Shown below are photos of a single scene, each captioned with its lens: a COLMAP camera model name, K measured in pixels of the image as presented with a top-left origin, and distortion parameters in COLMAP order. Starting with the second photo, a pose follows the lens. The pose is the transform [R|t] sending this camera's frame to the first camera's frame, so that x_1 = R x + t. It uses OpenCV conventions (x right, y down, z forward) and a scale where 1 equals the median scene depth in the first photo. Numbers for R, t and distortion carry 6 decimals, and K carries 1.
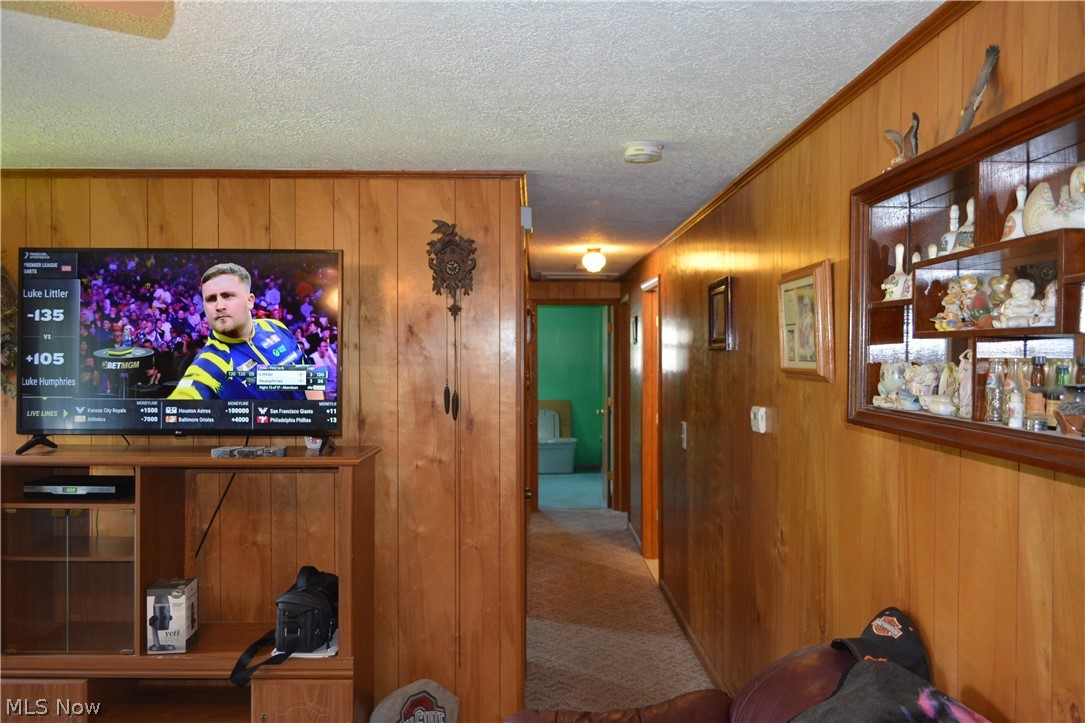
lens RADIAL K [[843.0, 0, 547.9], [0, 843.0, 364.2], [0, 0, 1]] dist [-0.019583, 0.008936]
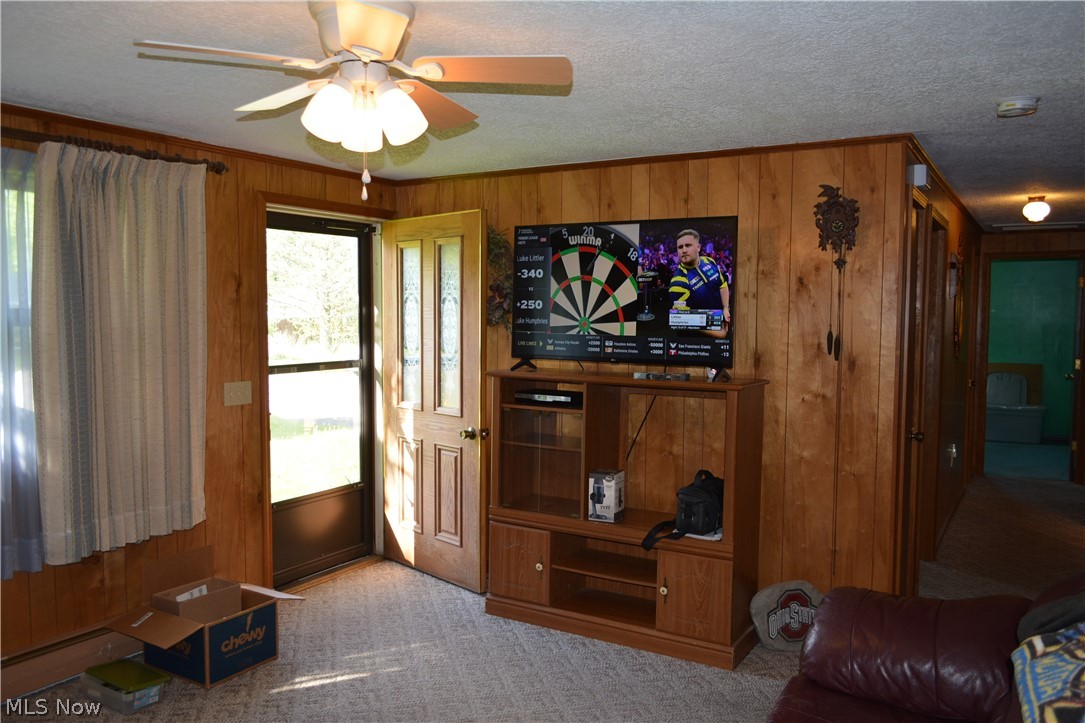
lens RADIAL K [[843.0, 0, 538.7], [0, 843.0, 363.6], [0, 0, 1]] dist [-0.019583, 0.008936]
pose [[0.849064, 0.037457, -0.526960, 0.145063], [-0.014123, 0.998736, 0.048235, 0.021175], [0.528101, -0.033512, 0.848520, -0.174697]]
